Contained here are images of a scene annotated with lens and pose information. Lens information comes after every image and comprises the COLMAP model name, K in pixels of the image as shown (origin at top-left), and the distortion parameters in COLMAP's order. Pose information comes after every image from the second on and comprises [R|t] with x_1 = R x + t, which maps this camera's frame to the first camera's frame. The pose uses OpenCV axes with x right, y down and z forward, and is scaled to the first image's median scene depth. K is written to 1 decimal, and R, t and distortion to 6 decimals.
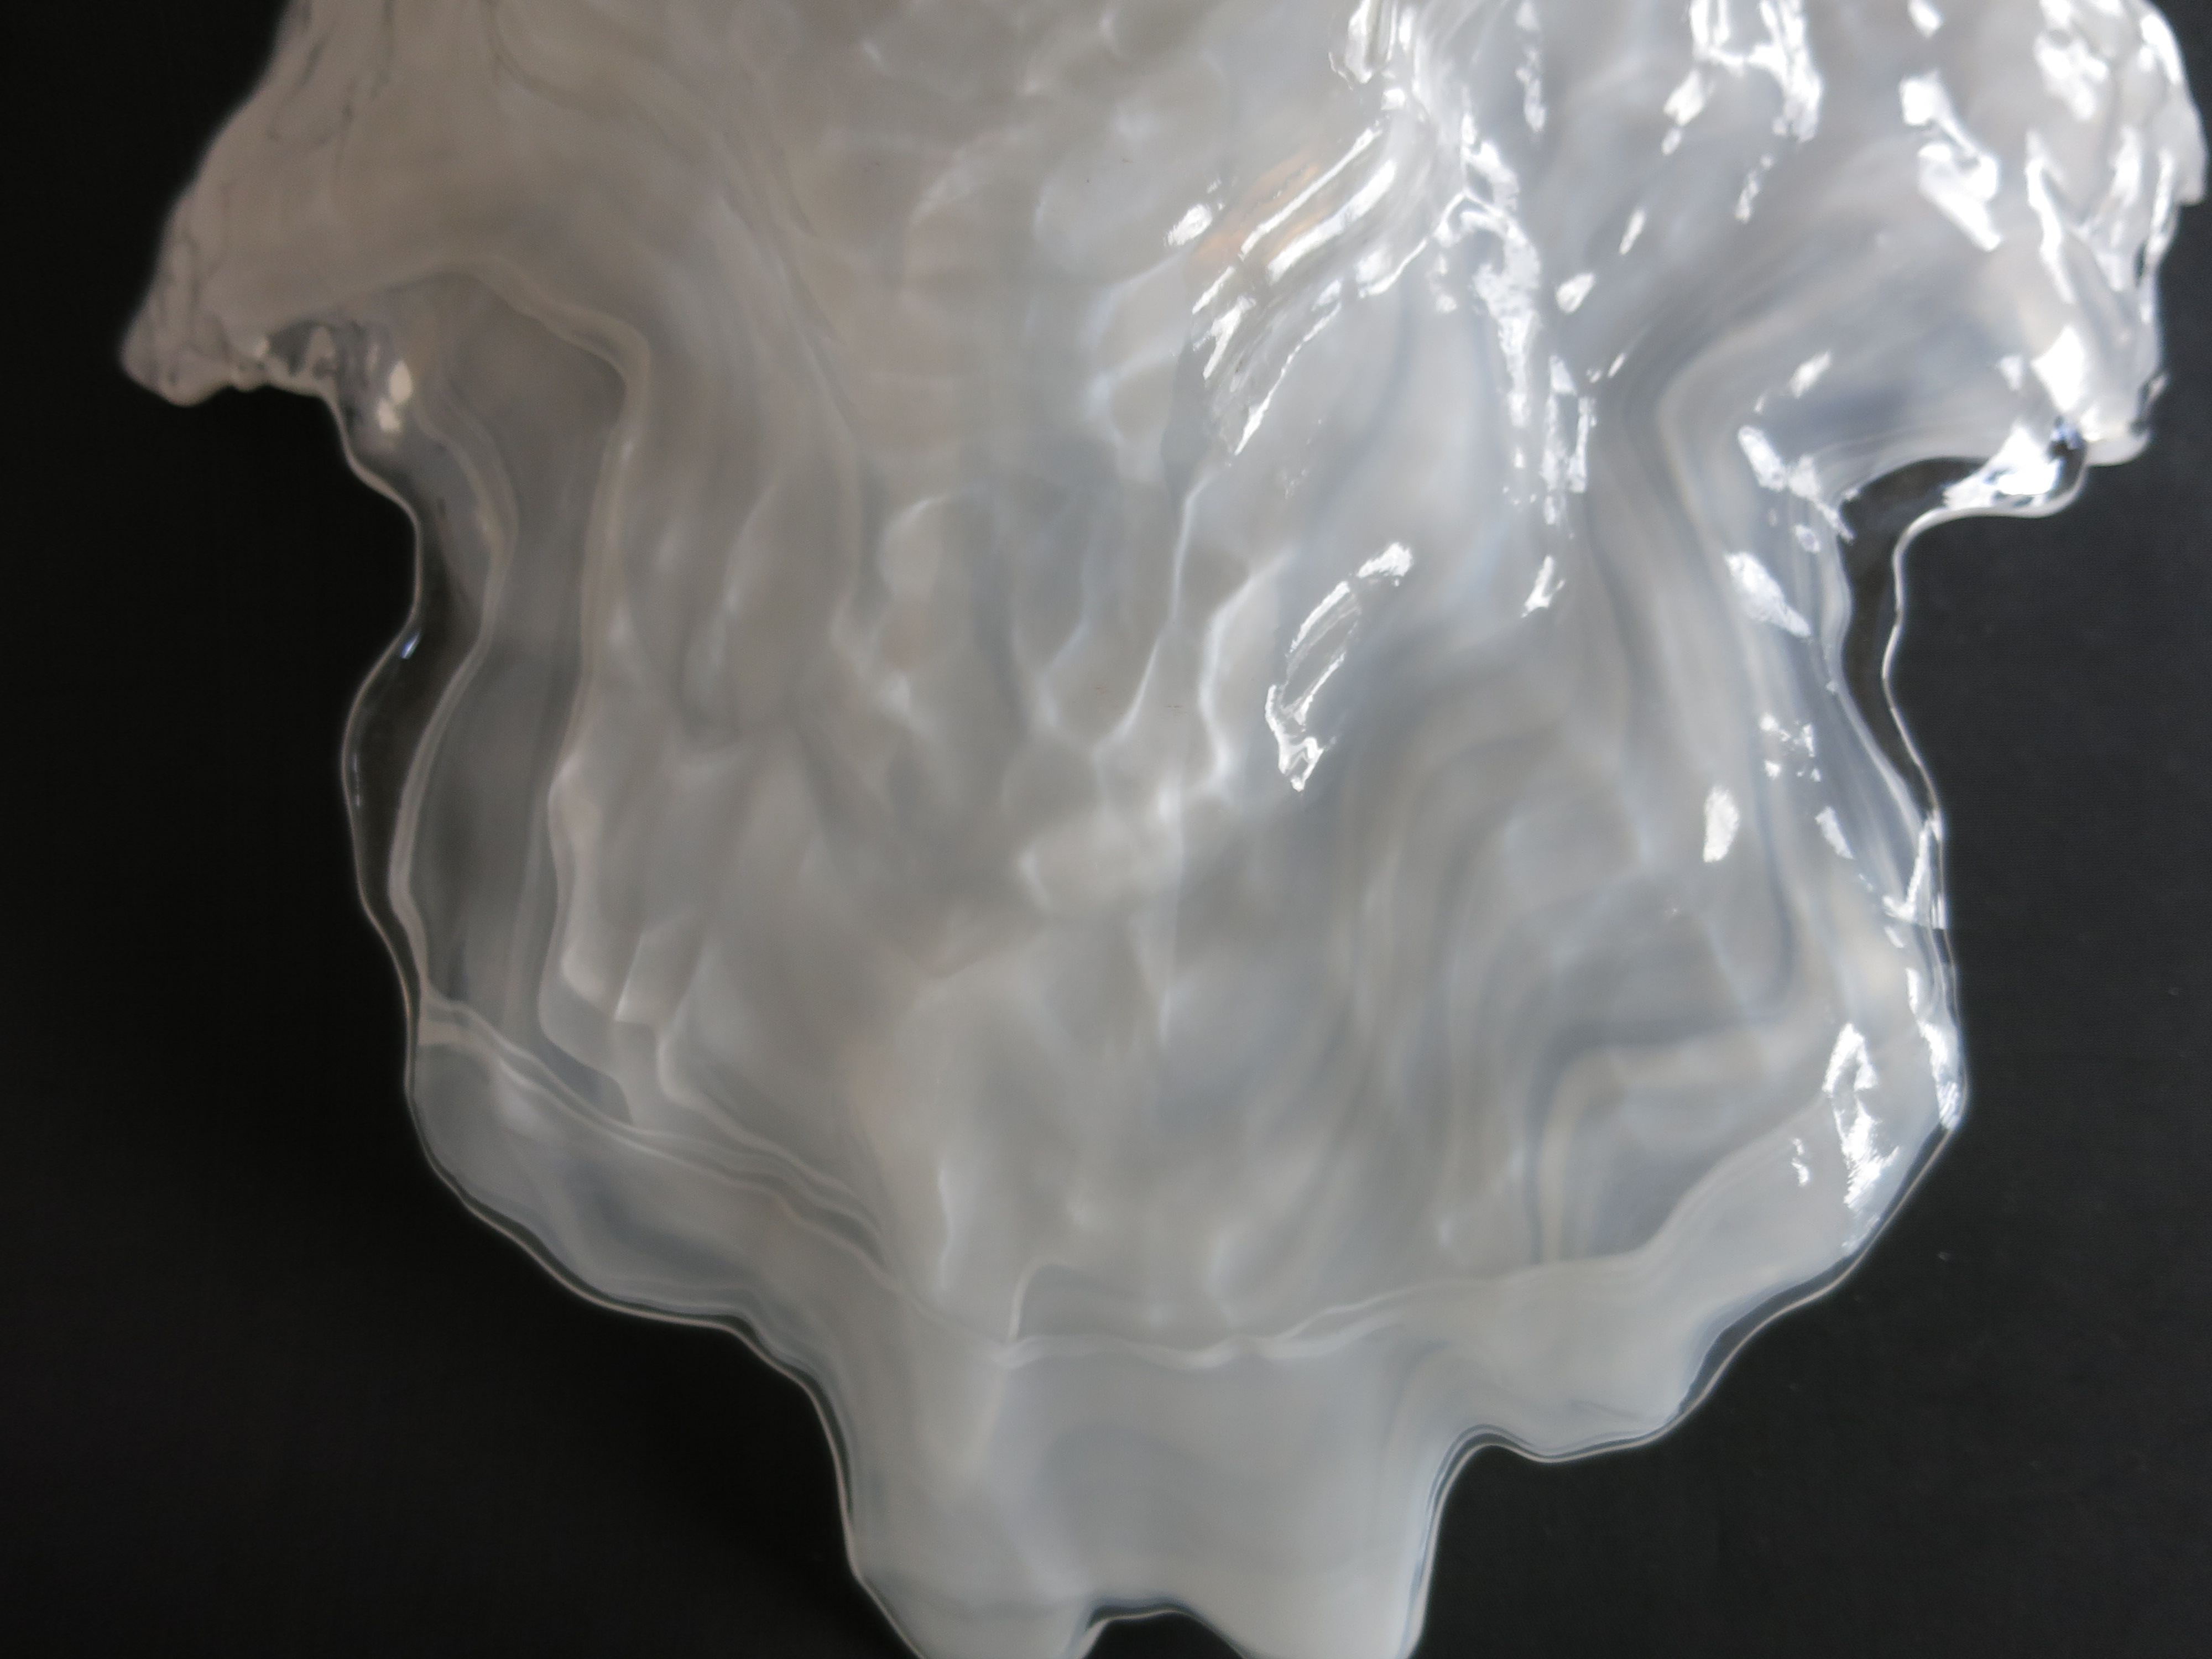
lens RADIAL K [[1537.2, 0, 1097.1], [0, 1537.2, 830.8], [0, 0, 1]] dist [-0.054249, 0.009178]
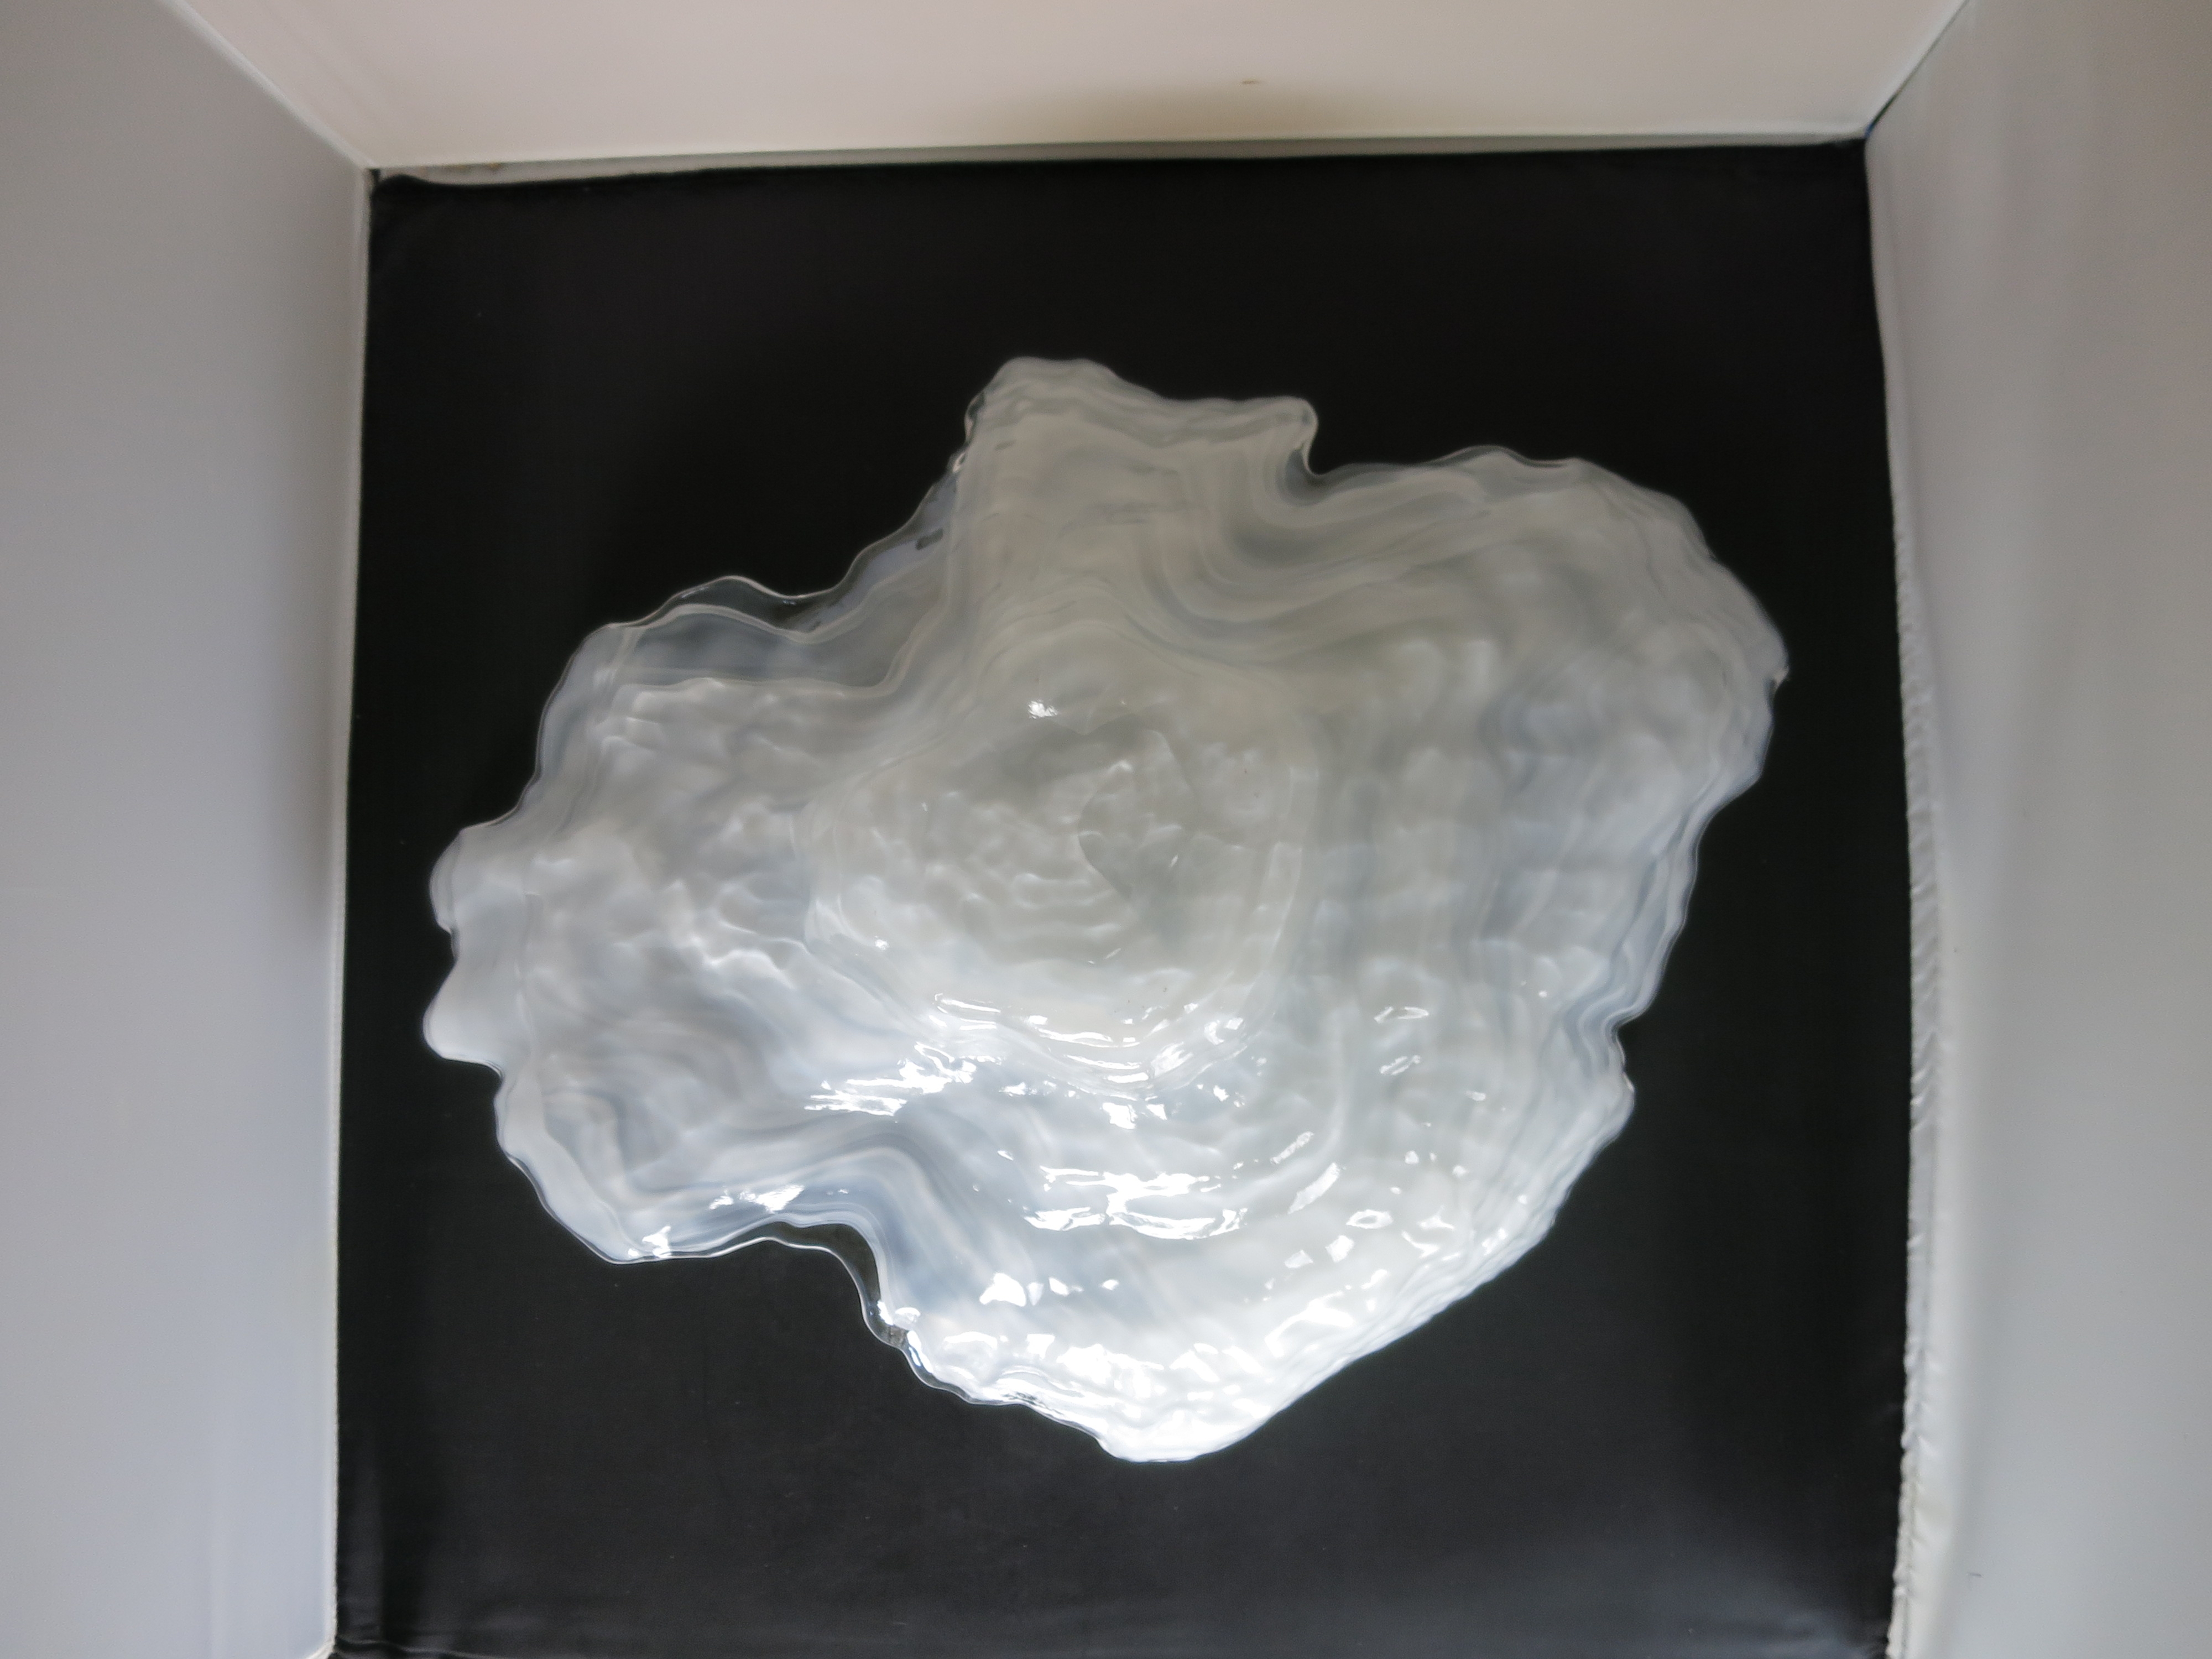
lens RADIAL K [[1537.2, 0, 1104.2], [0, 1537.2, 834.7], [0, 0, 1]] dist [-0.054249, 0.009178]
pose [[0.081351, 0.996444, -0.021943, -0.016679], [-0.943700, 0.084091, 0.319935, -1.409503], [0.320642, -0.005319, 0.947185, -1.095872]]
